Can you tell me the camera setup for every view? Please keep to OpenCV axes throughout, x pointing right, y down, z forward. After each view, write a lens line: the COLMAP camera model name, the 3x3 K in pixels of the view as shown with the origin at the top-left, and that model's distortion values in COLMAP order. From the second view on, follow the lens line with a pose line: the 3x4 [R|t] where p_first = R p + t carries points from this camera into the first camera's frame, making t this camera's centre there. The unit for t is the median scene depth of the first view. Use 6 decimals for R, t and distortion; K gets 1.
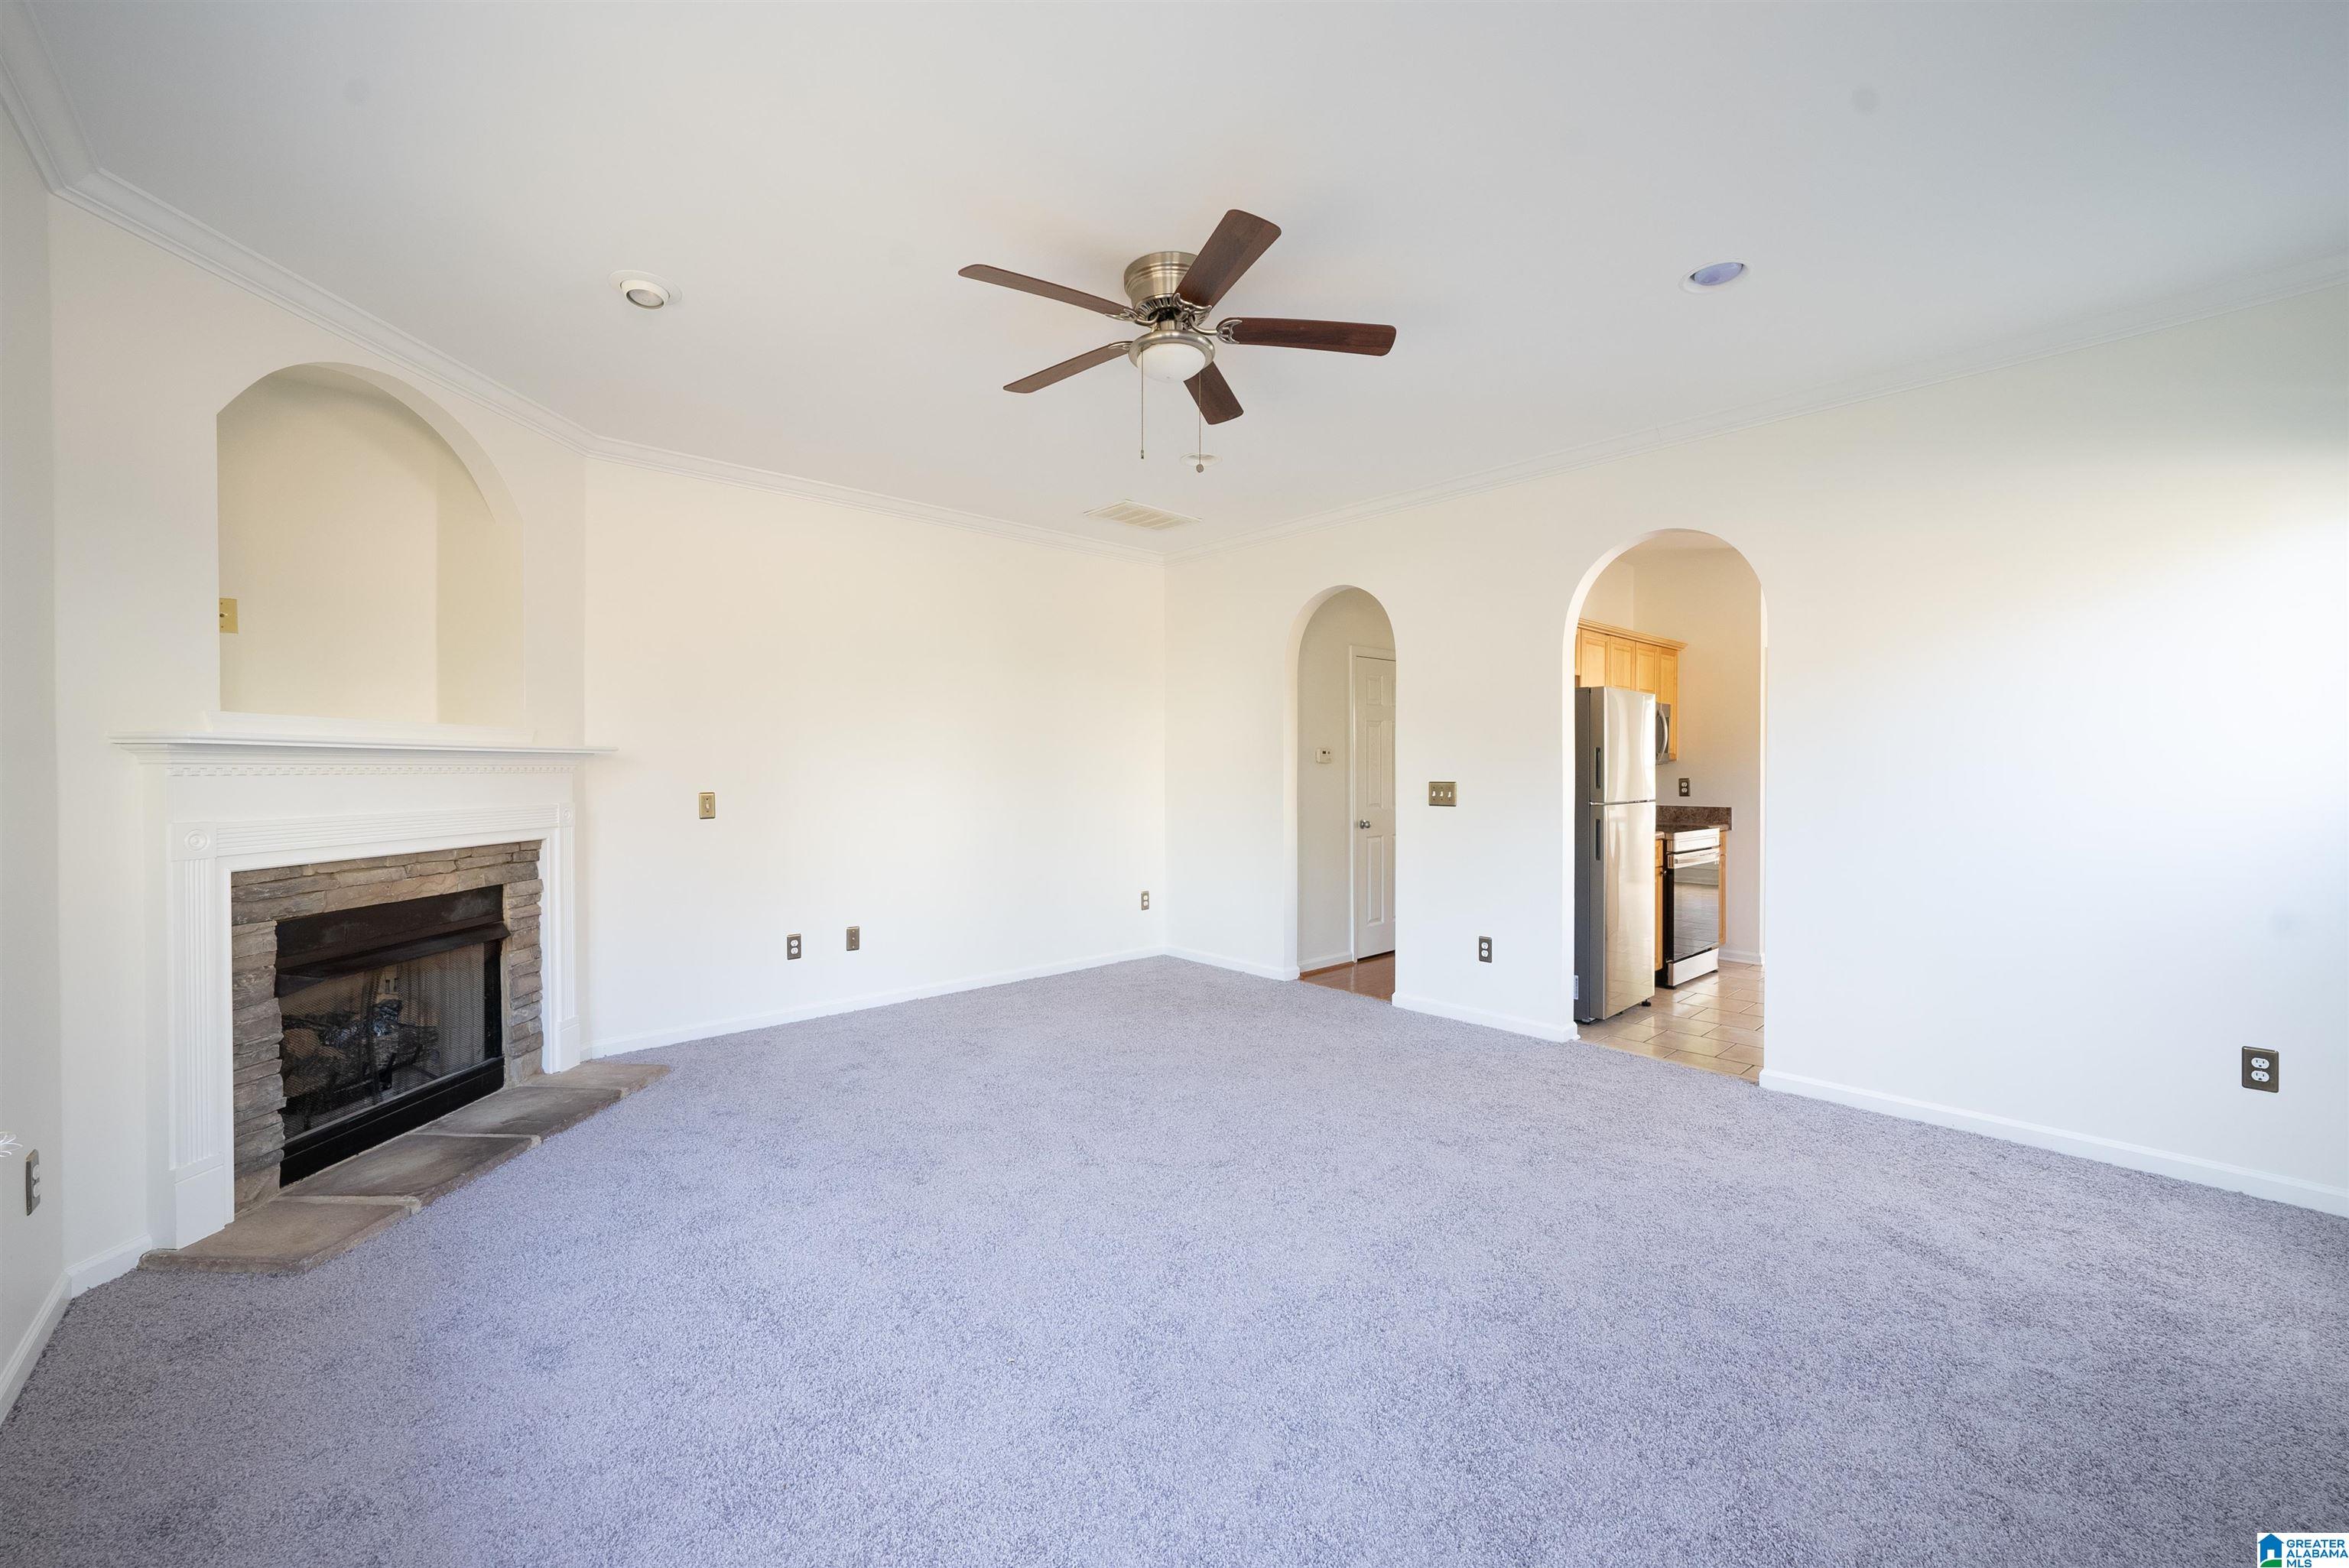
lens RADIAL K [[941.5, 0, 1172.6], [0, 941.5, 784.2], [0, 0, 1]] dist [0.000723, 0.000382]
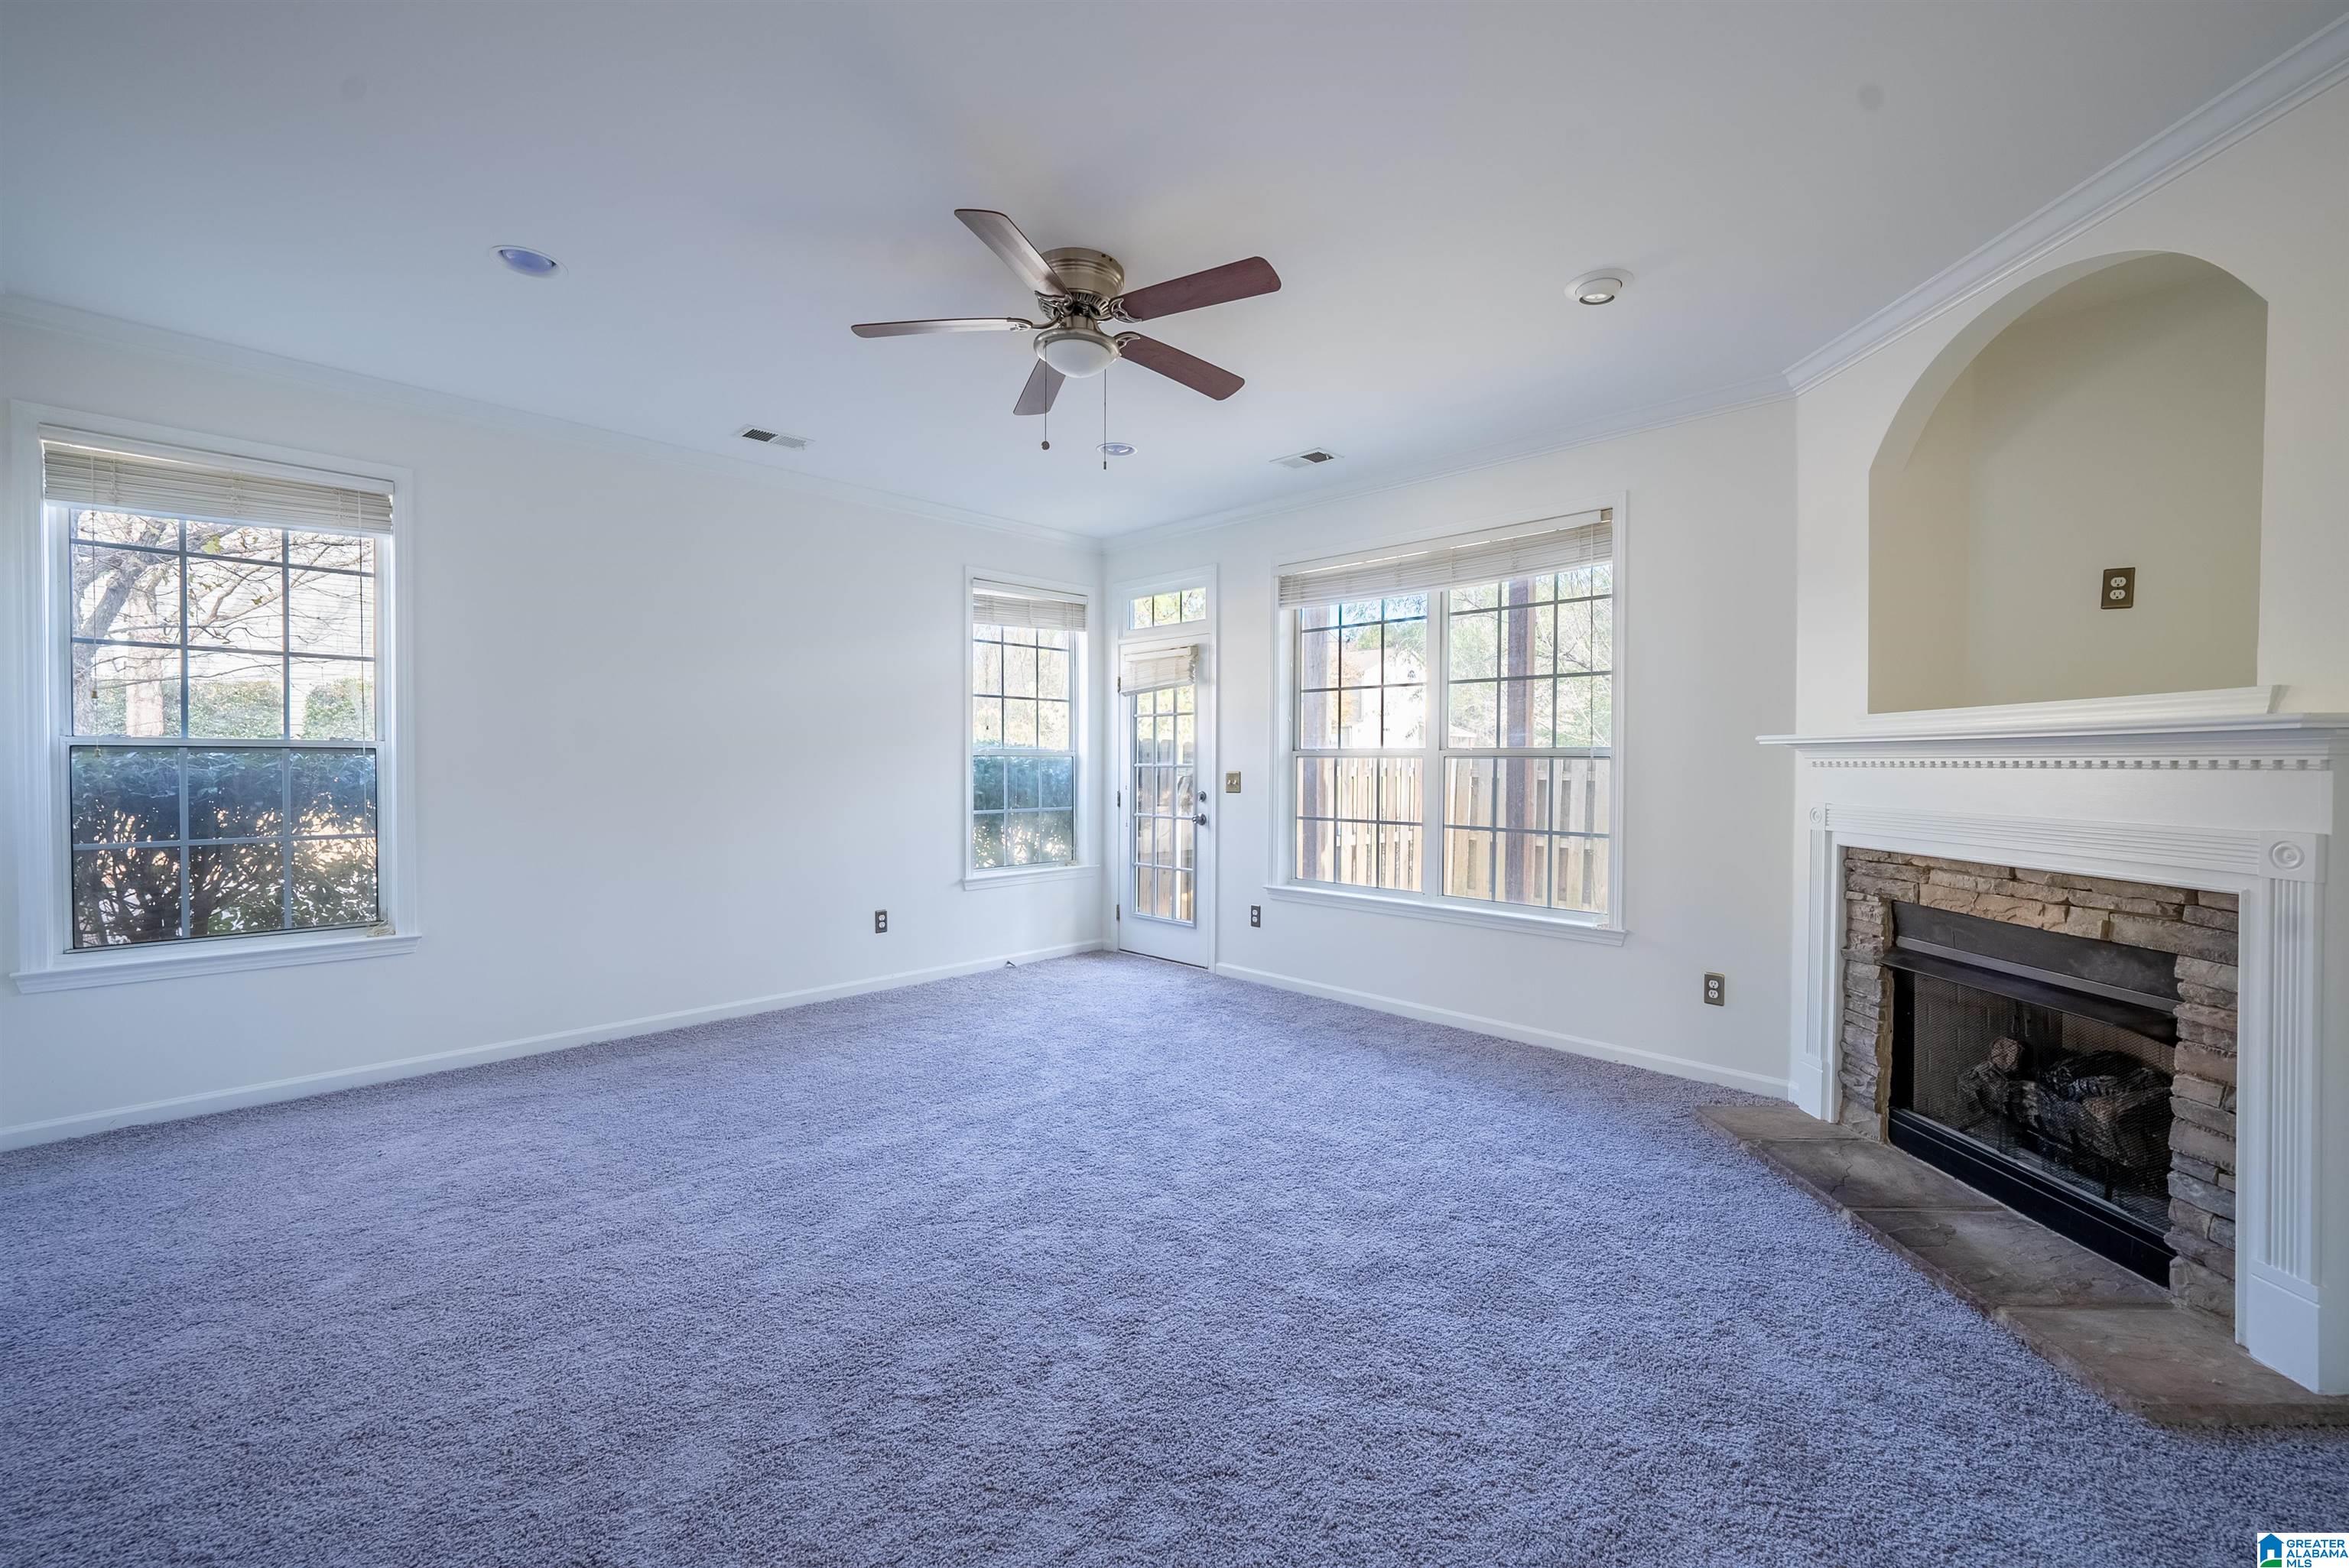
lens RADIAL K [[941.5, 0, 1176.4], [0, 941.5, 779.8], [0, 0, 1]] dist [0.000723, 0.000382]
pose [[-0.998166, -0.002859, -0.060471, -0.040228], [-0.005033, 0.999345, 0.035823, -0.025903], [0.060329, 0.036061, -0.997527, 1.716754]]
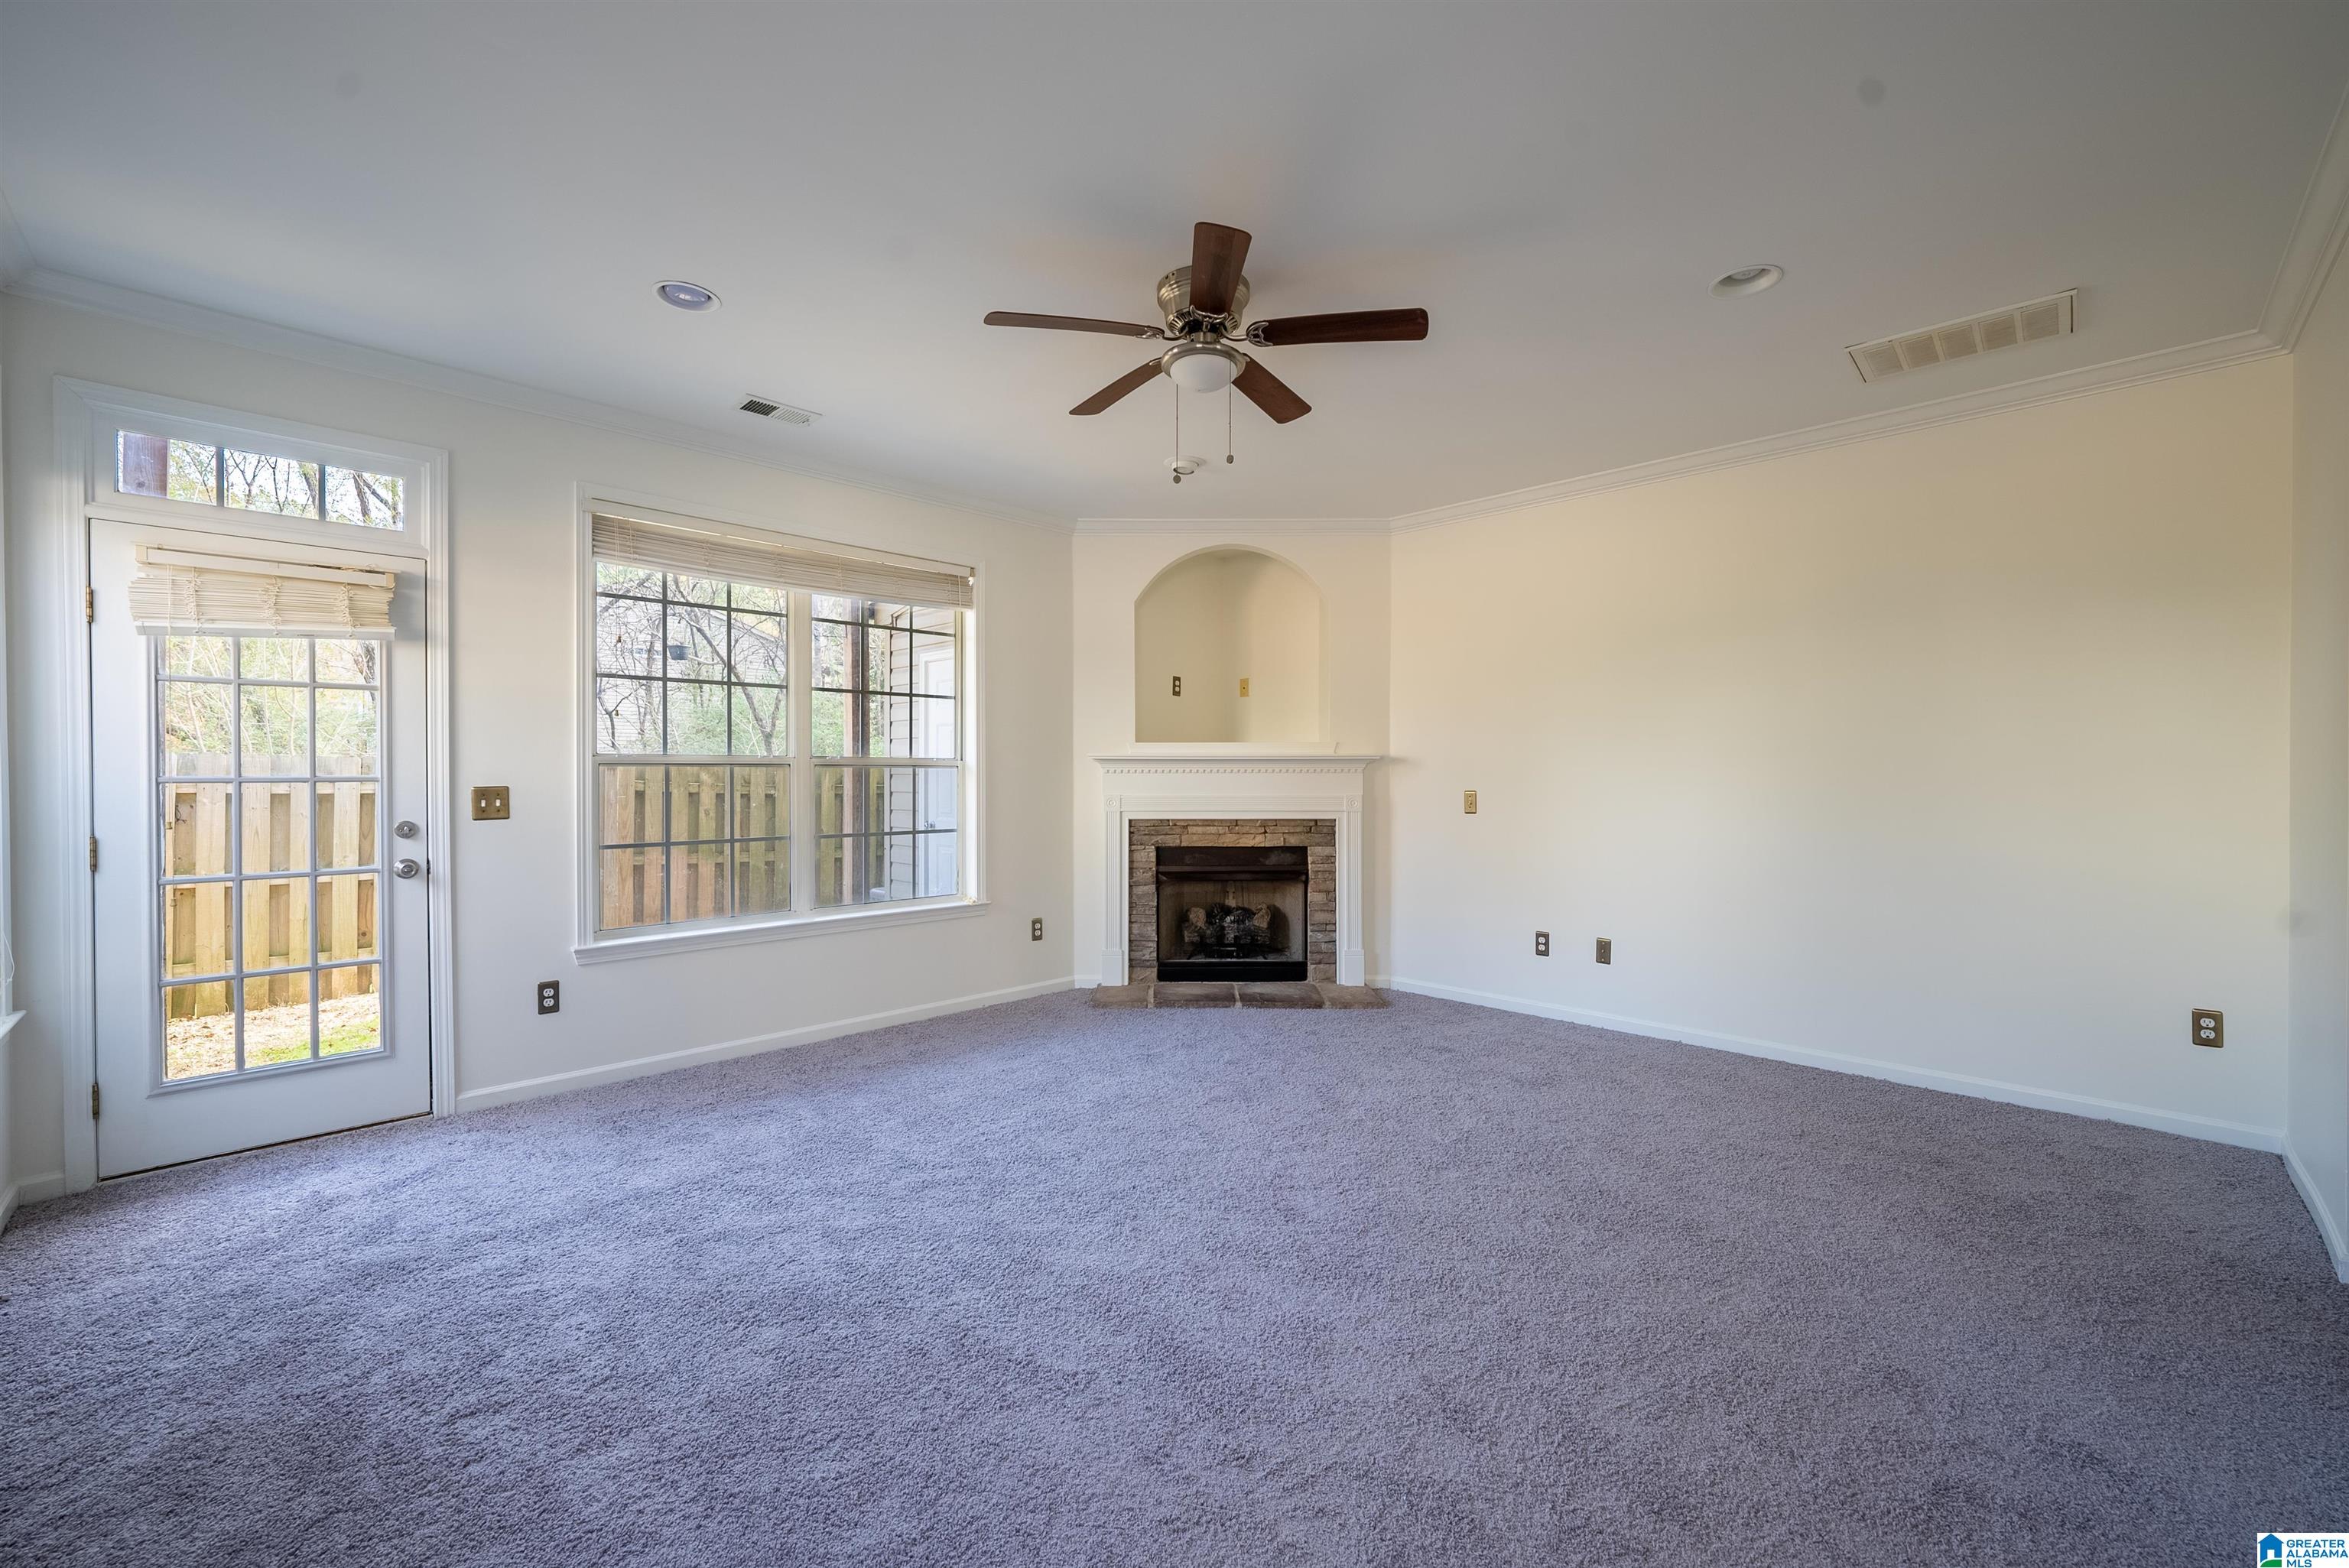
lens RADIAL K [[941.5, 0, 1174.5], [0, 941.5, 775.7], [0, 0, 1]] dist [0.000723, 0.000382]
pose [[0.050283, 0.006144, -0.998716, 0.870038], [-0.017527, 0.999833, 0.005268, -0.013188], [0.998581, 0.017240, 0.050382, 0.782740]]
